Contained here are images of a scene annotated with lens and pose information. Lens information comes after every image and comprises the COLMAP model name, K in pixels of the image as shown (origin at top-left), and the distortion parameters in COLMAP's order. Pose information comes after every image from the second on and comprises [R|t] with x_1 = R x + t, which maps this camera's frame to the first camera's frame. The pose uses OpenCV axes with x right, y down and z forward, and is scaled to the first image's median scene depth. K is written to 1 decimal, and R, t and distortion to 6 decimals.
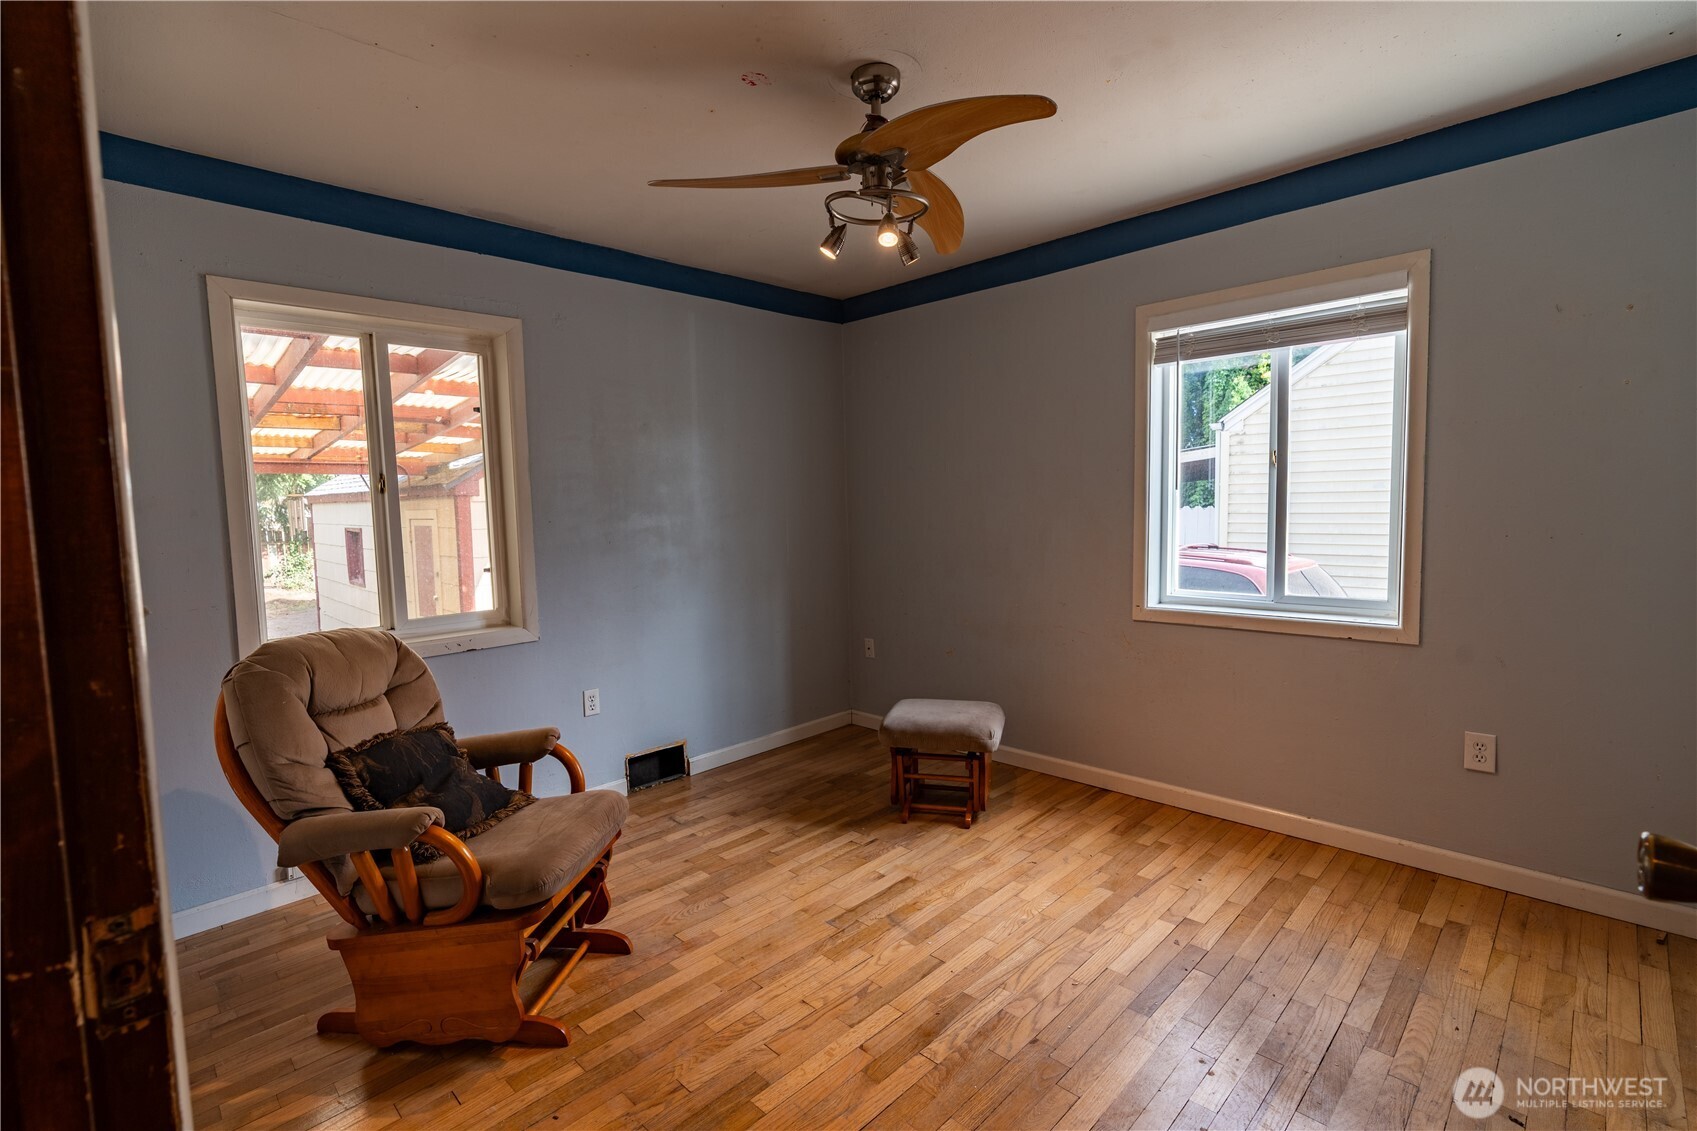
lens RADIAL K [[761.5, 0, 844.6], [0, 761.5, 559.6], [0, 0, 1]] dist [-0.005032, 0.001440]
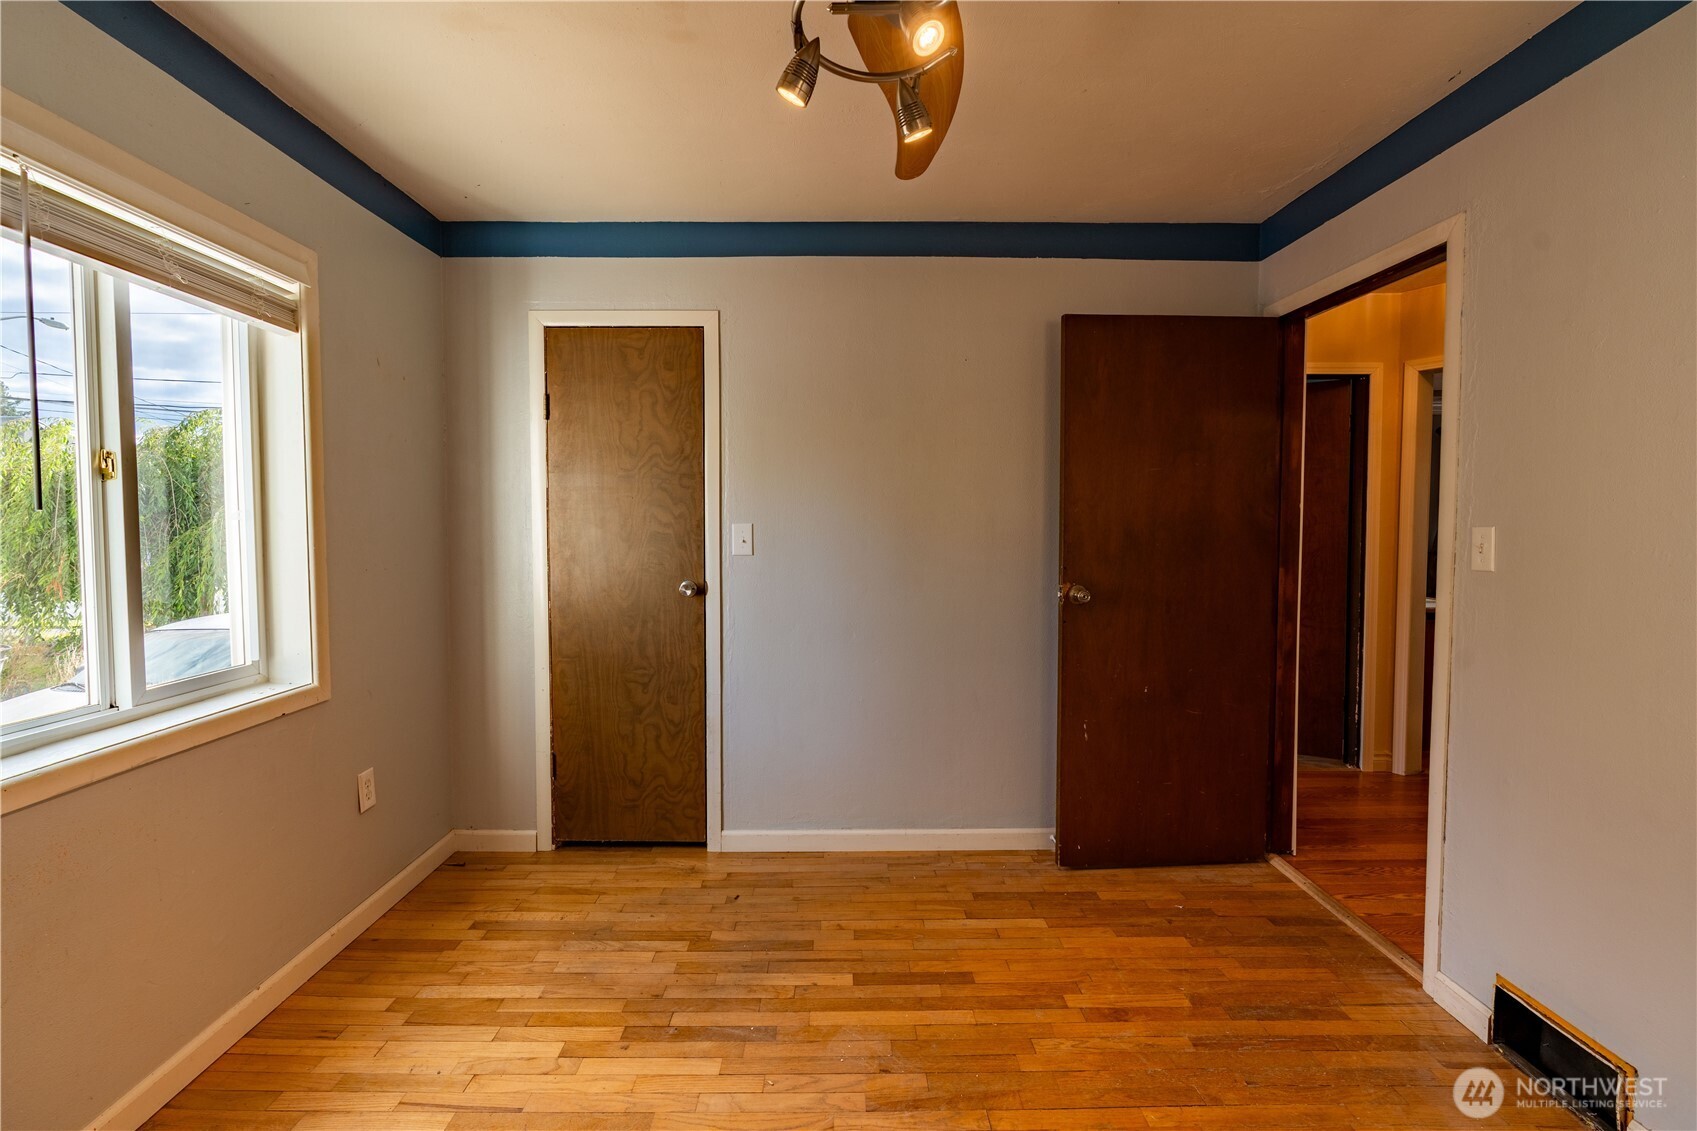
lens RADIAL K [[761.5, 0, 844.6], [0, 761.5, 559.6], [0, 0, 1]] dist [-0.005032, 0.001440]
pose [[-0.712752, -0.005905, 0.701392, -0.294652], [0.071803, 0.994097, 0.081336, -0.078777], [-0.697732, 0.108335, -0.708120, 1.228812]]
